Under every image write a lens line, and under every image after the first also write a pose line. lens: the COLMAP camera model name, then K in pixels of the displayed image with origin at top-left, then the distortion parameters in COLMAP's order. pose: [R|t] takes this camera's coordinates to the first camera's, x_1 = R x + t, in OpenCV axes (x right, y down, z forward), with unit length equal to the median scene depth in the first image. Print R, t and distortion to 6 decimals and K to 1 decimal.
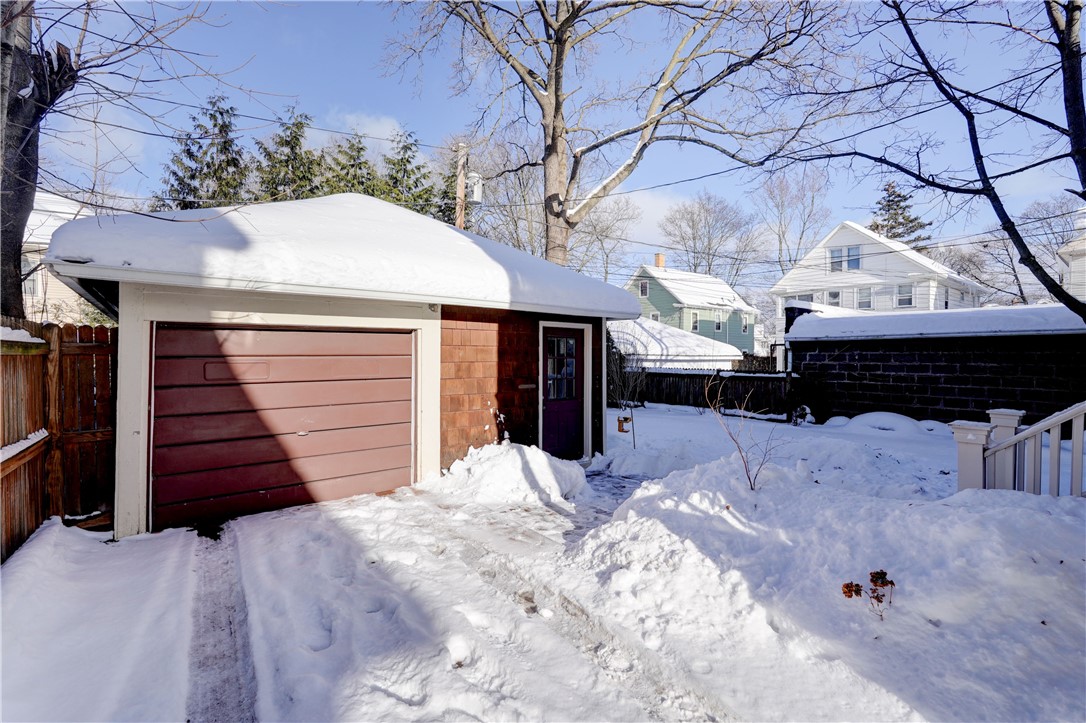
lens RADIAL K [[479.2, 0, 528.1], [0, 479.2, 361.2], [0, 0, 1]] dist [0.002622, 0.000432]
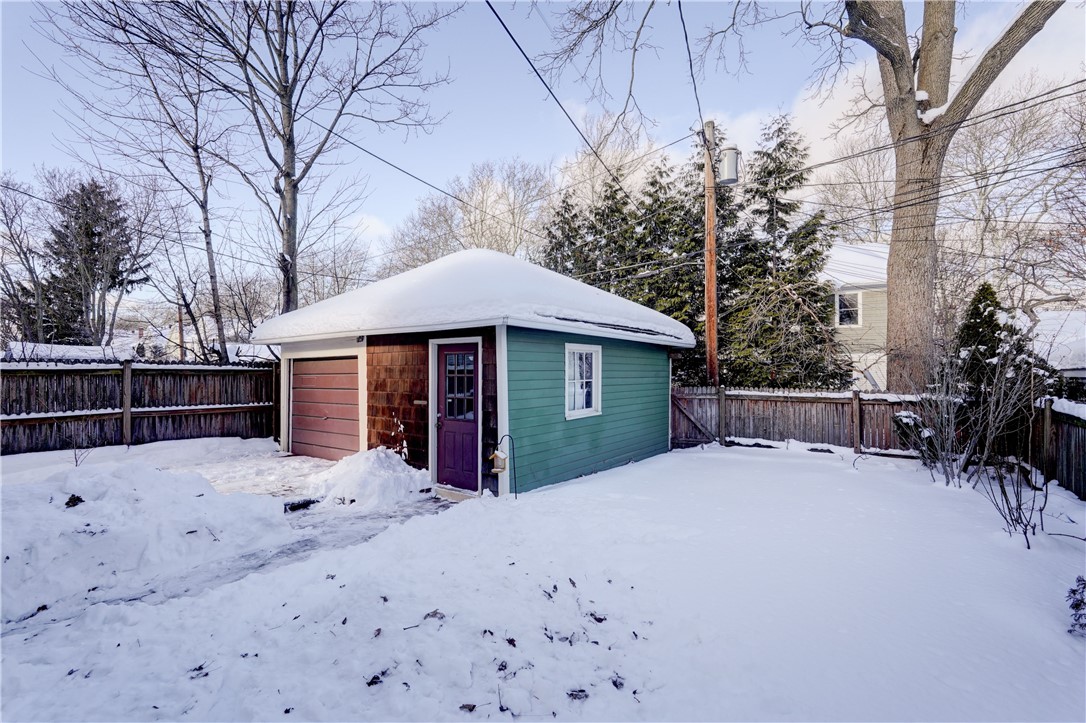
lens RADIAL K [[479.2, 0, 528.1], [0, 479.2, 361.2], [0, 0, 1]] dist [0.002622, 0.000432]
pose [[0.257179, -0.027651, -0.965968, 0.441208], [-0.011200, 0.999438, -0.031591, -0.003075], [0.966299, 0.018944, 0.256724, 0.389072]]
